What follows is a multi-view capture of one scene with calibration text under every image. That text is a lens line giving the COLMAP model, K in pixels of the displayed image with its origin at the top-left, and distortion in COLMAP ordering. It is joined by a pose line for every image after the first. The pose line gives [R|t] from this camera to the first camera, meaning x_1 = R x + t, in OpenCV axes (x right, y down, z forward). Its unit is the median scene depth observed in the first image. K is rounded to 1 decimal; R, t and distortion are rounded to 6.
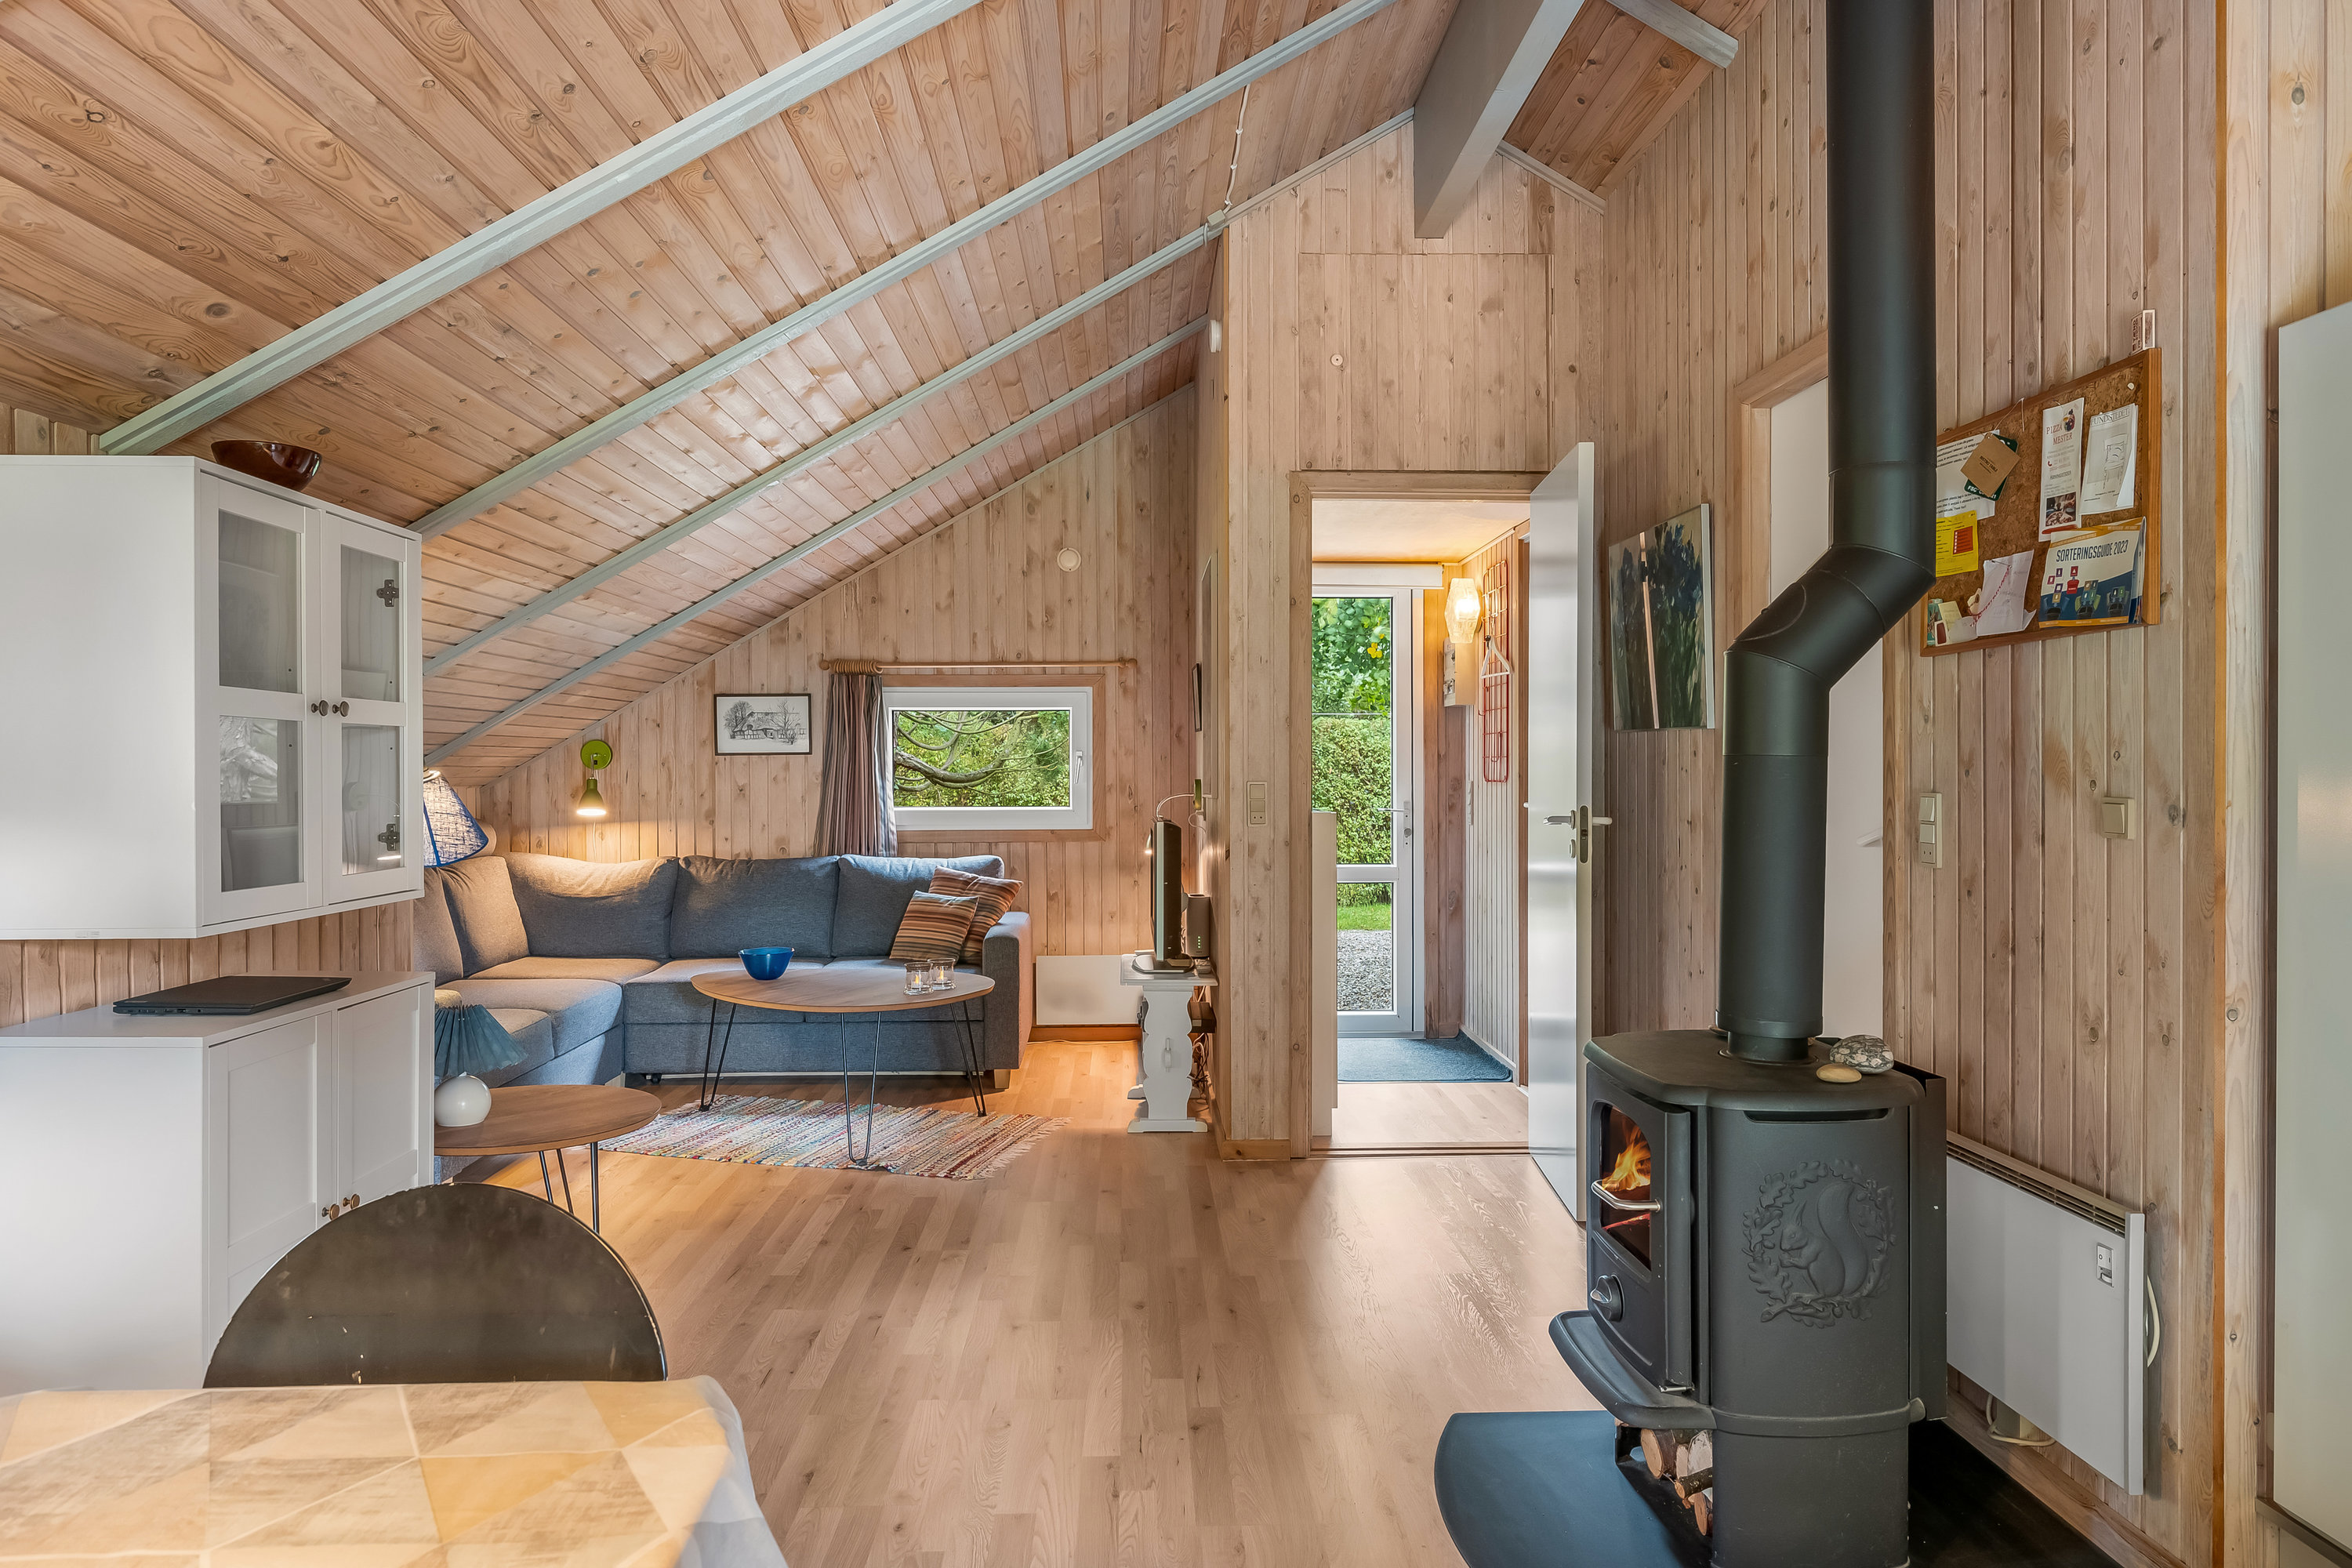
lens RADIAL K [[1443.1, 0, 1175.7], [0, 1443.1, 775.6], [0, 0, 1]] dist [0.005363, 0.002082]
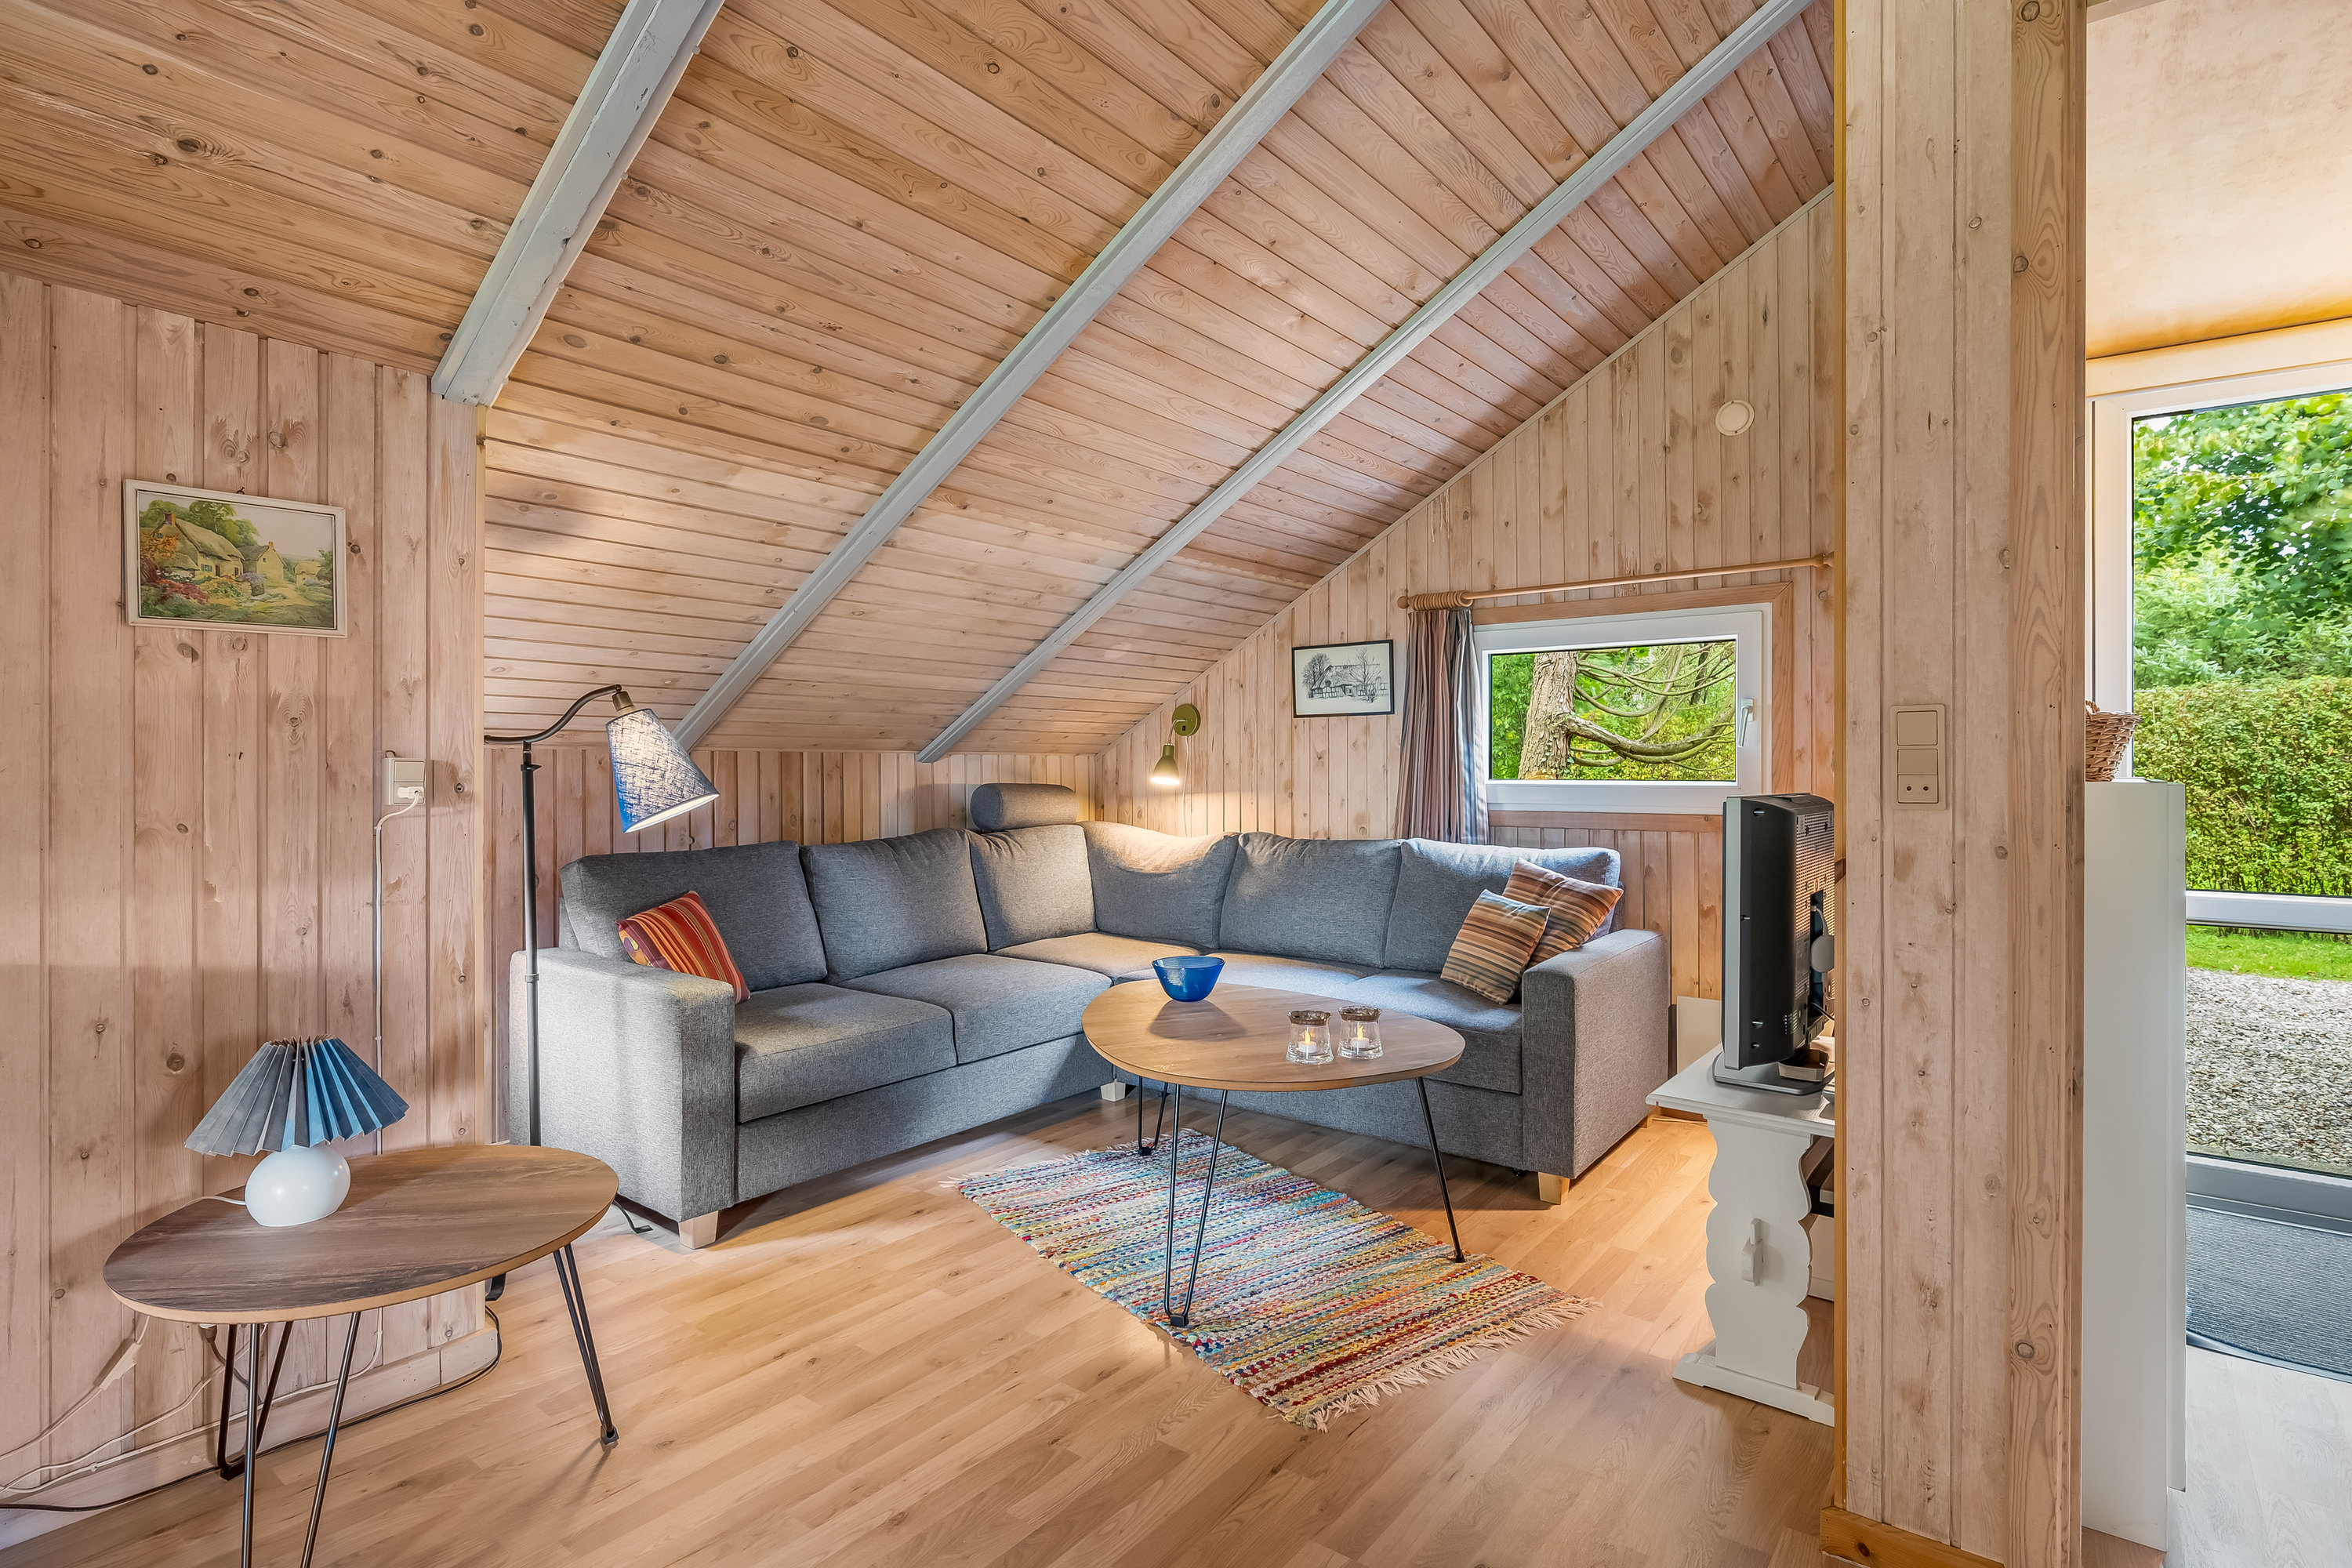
lens RADIAL K [[1168.1, 0, 1186.2], [0, 1168.1, 771.1], [0, 0, 1]] dist [-0.002543, 0.000571]
pose [[0.773863, 0.004192, -0.633339, 0.075885], [-0.003924, 0.999991, 0.001823, 0.016931], [0.633341, 0.001074, 0.773872, 0.415372]]
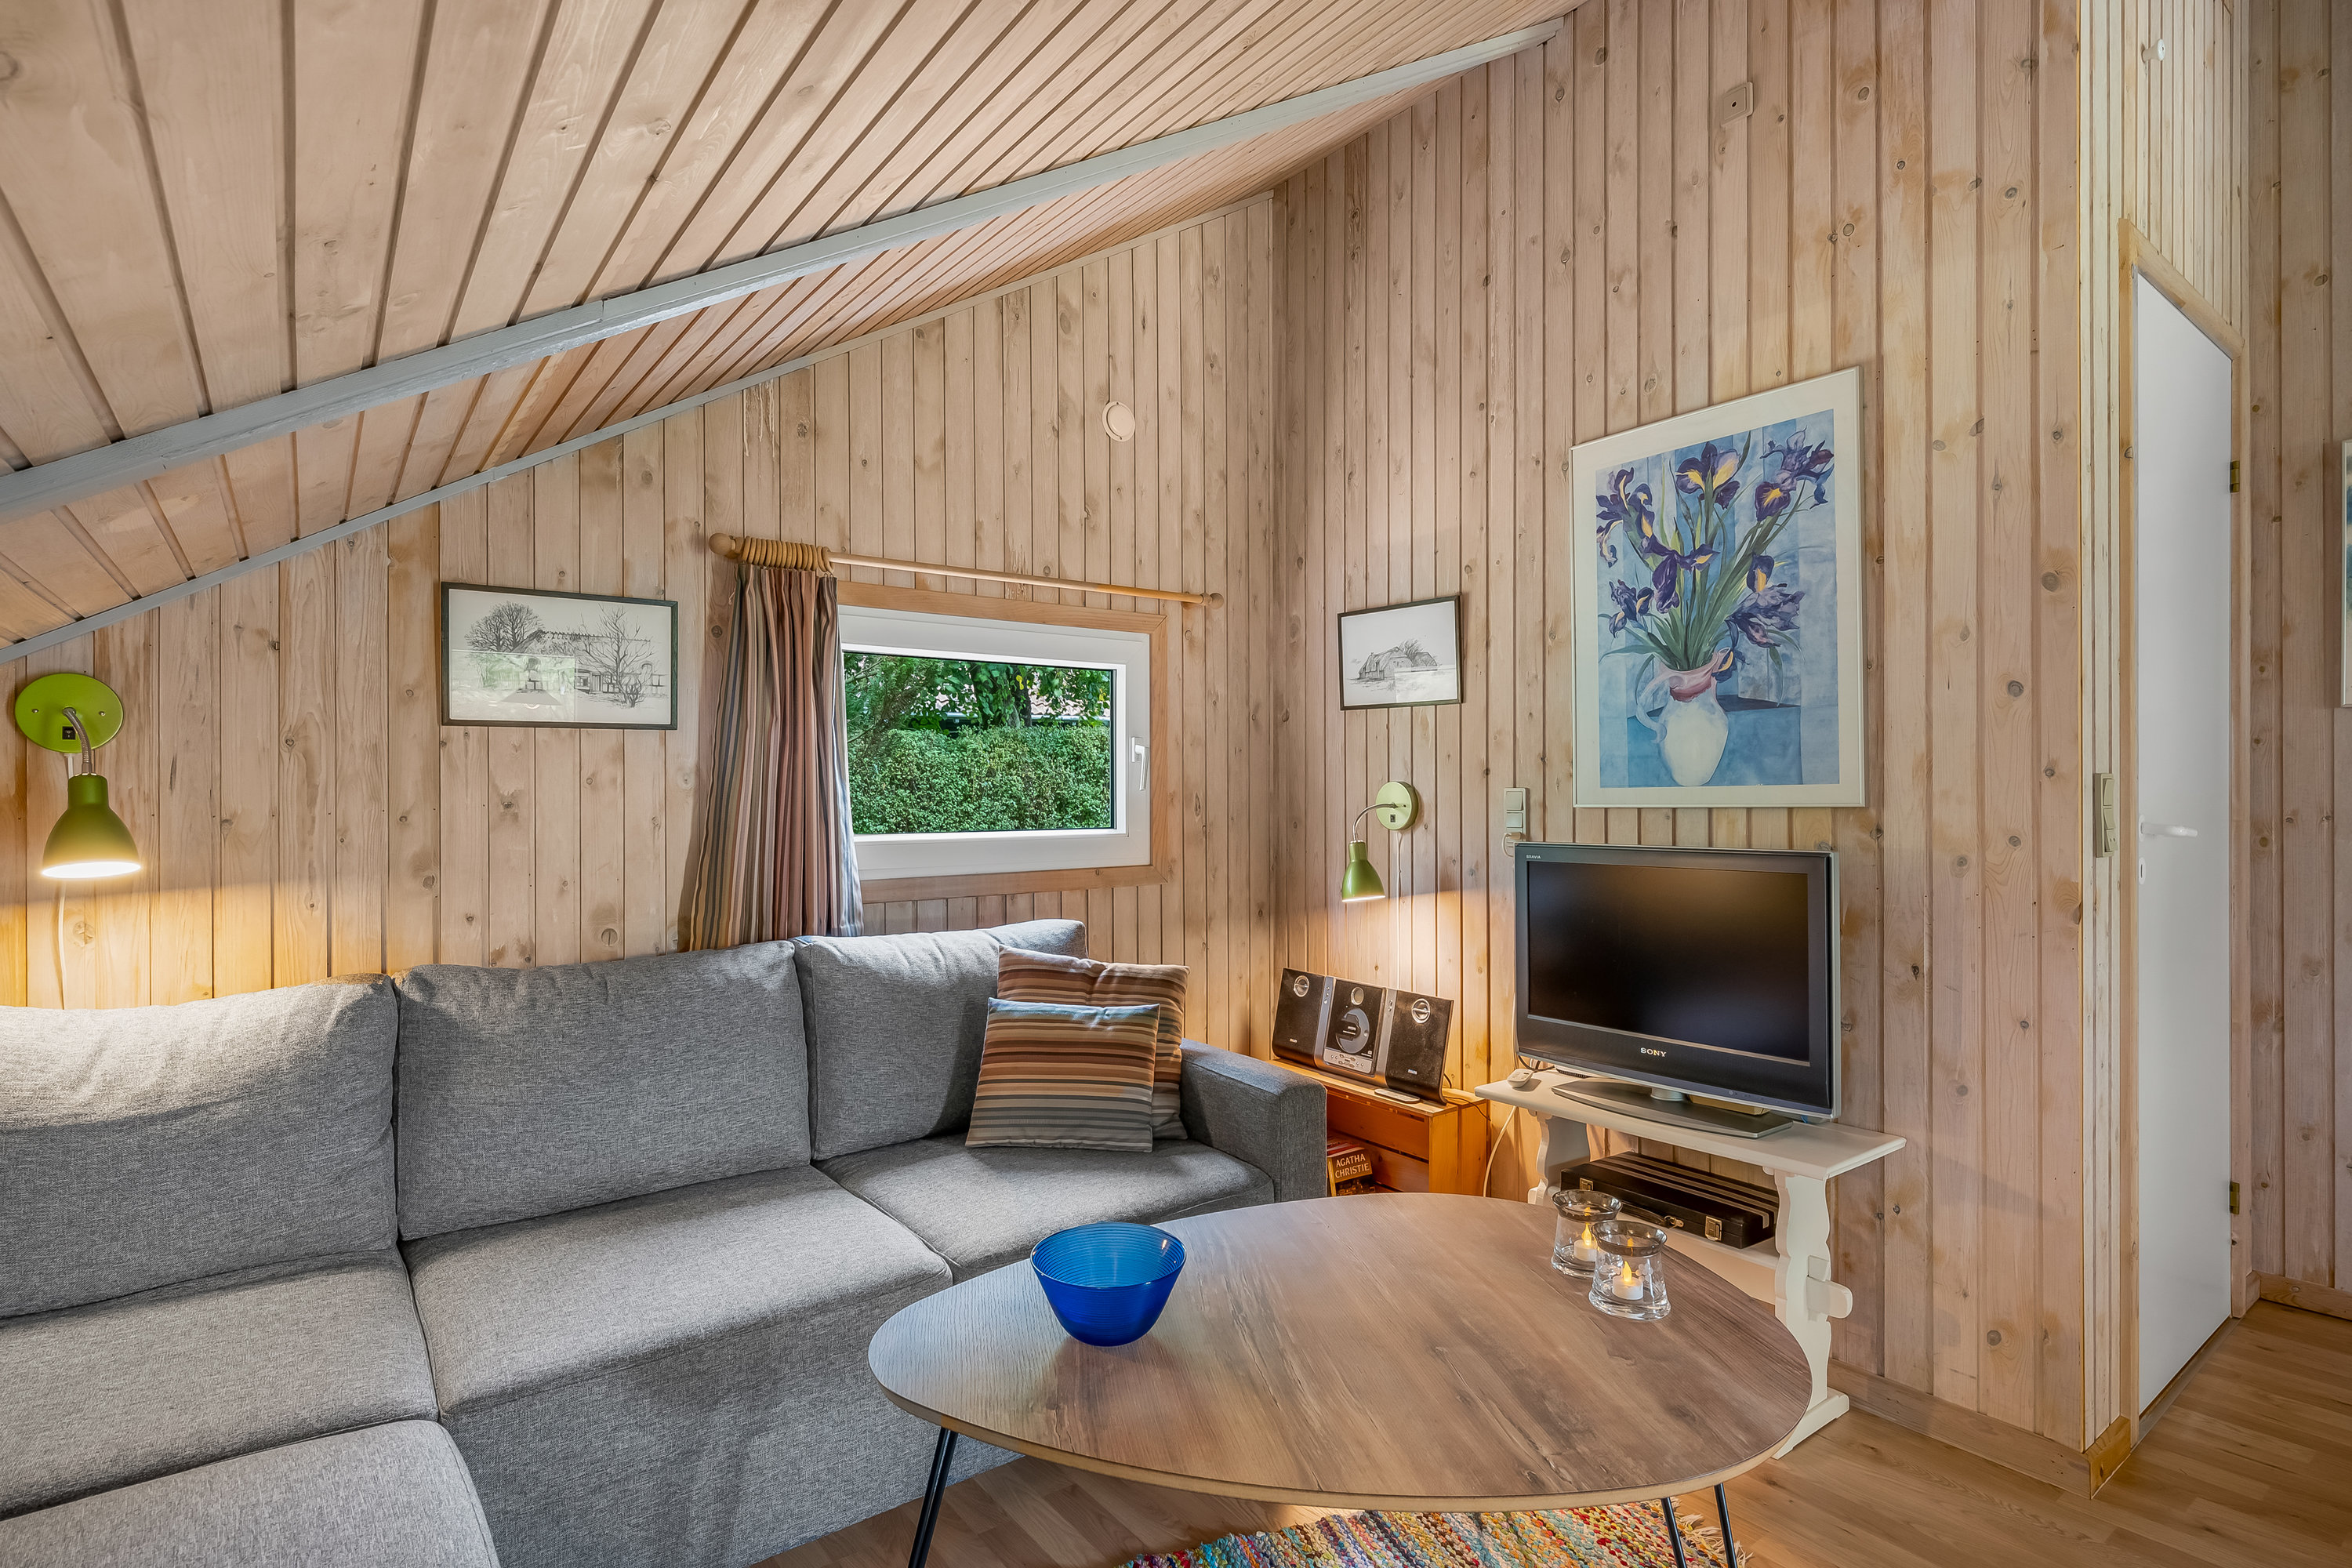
lens RADIAL K [[1168.1, 0, 1178.4], [0, 1168.1, 787.1], [0, 0, 1]] dist [-0.002543, 0.000571]
pose [[0.819149, 0.000627, 0.573581, -0.338190], [0.005422, 0.999946, -0.008837, 0.008751], [-0.573556, 0.010349, 0.819101, 0.590693]]
